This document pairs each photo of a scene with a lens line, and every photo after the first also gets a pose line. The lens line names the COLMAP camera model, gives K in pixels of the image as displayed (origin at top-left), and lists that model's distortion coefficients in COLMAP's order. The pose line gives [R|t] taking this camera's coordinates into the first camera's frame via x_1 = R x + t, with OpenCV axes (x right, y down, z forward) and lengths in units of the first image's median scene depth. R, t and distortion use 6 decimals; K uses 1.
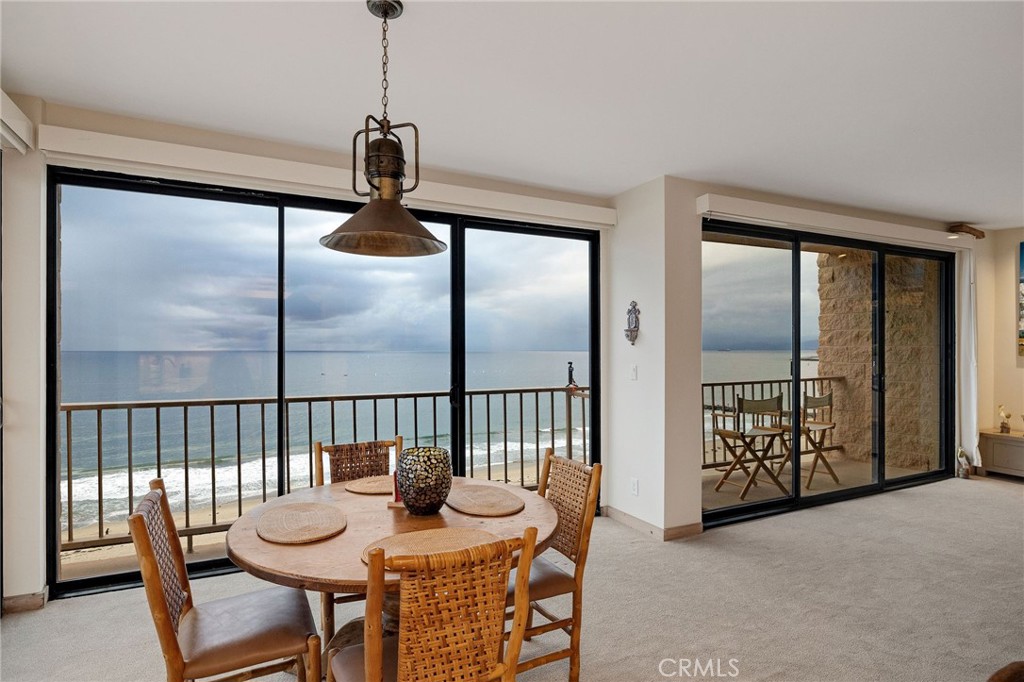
lens RADIAL K [[548.5, 0, 510.2], [0, 548.5, 348.5], [0, 0, 1]] dist [-0.007288, 0.004013]
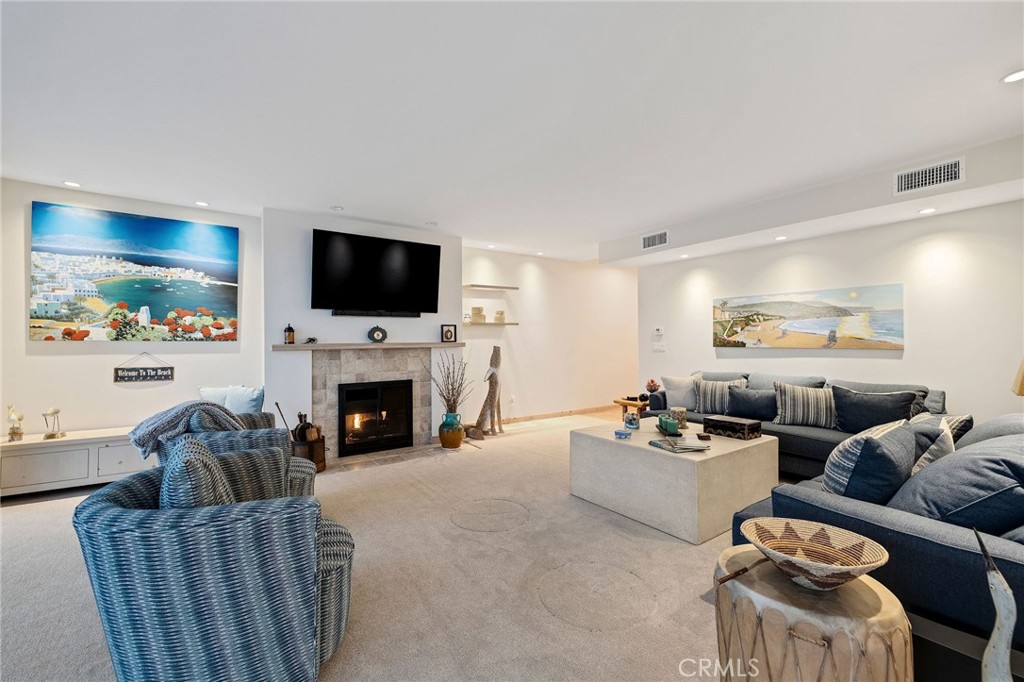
lens RADIAL K [[435.3, 0, 508.9], [0, 435.3, 335.9], [0, 0, 1]] dist [0.000461, -0.000213]
pose [[-0.142457, 0.008777, 0.989762, 0.254954], [0.007385, 0.999942, -0.007804, 0.022004], [-0.989773, 0.006197, -0.142514, 0.516324]]
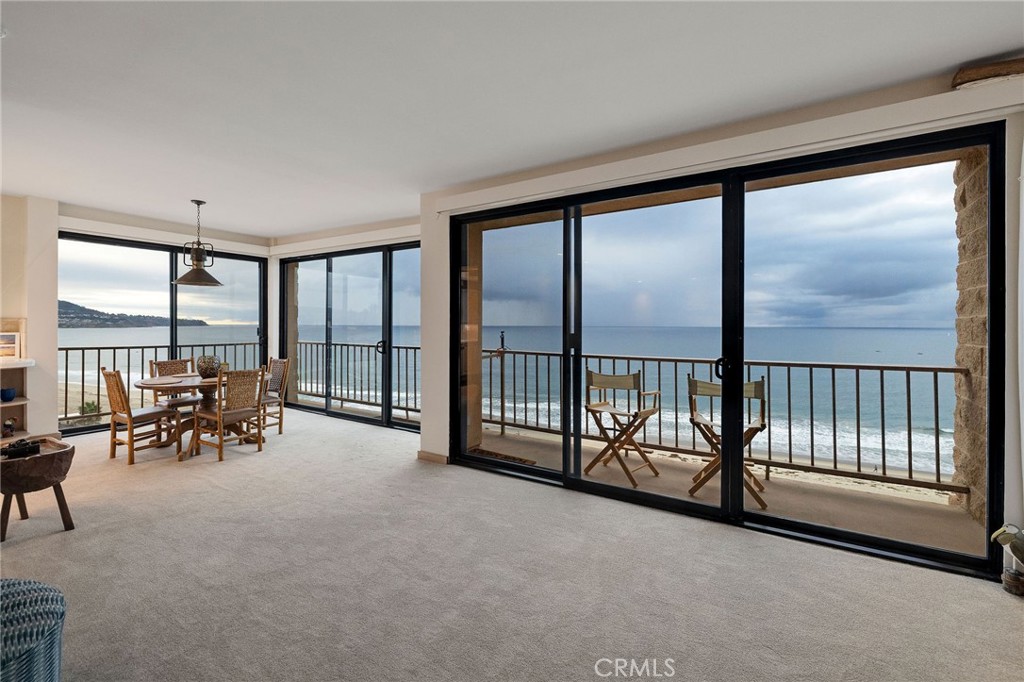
lens RADIAL K [[435.3, 0, 509.7], [0, 435.3, 327.9], [0, 0, 1]] dist [0.000461, -0.000213]
pose [[0.516635, 0.008616, -0.856162, 1.190252], [-0.002967, 0.999961, 0.008273, 0.008682], [0.856201, -0.001734, 0.516641, 0.558095]]
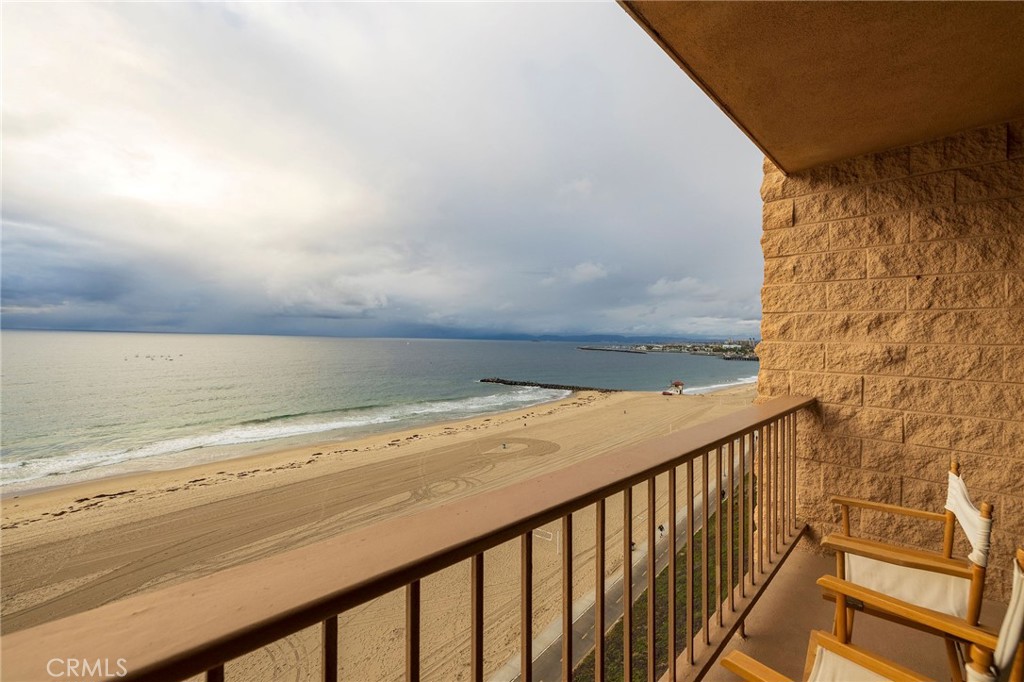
lens RADIAL K [[433.4, 0, 517.4], [0, 433.4, 339.9], [0, 0, 1]] dist [0.002424, 0.000390]
pose [[0.946431, 0.027227, 0.321756, 0.298739], [-0.028857, 0.999583, 0.000300, 0.003750], [-0.321614, -0.009569, 0.946823, 1.078617]]
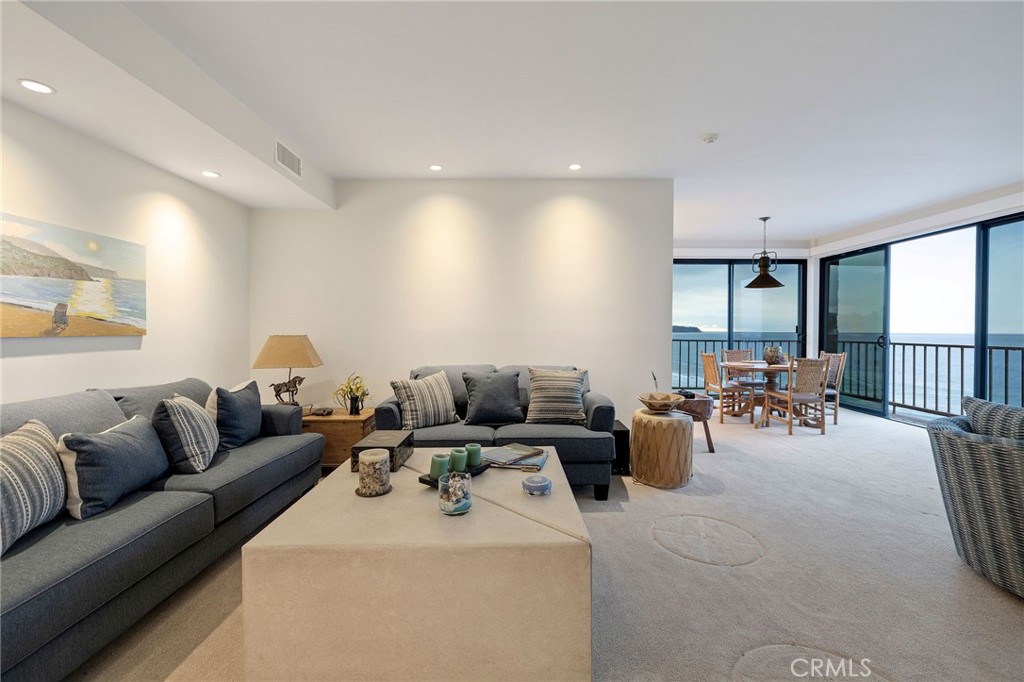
lens RADIAL K [[435.3, 0, 516.3], [0, 435.3, 334.8], [0, 0, 1]] dist [0.000461, -0.000213]
pose [[-0.447220, 0.009886, -0.894369, 1.360410], [-0.000517, 0.999936, 0.011312, 0.039847], [0.894424, 0.005521, -0.447186, 0.380001]]
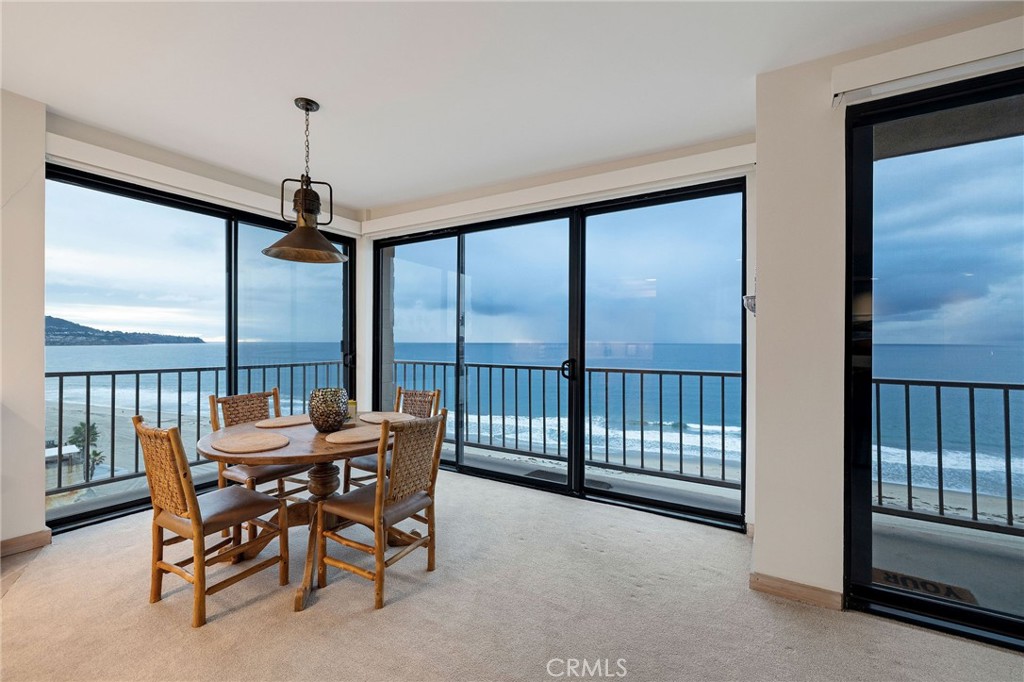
lens RADIAL K [[432.5, 0, 512.3], [0, 432.5, 343.1], [0, 0, 1]] dist [-0.003519, 0.001438]
pose [[0.528644, 0.004715, -0.848830, 0.524561], [-0.001349, 0.999988, 0.004715, 0.025249], [0.848842, -0.001347, 0.528644, 0.386869]]
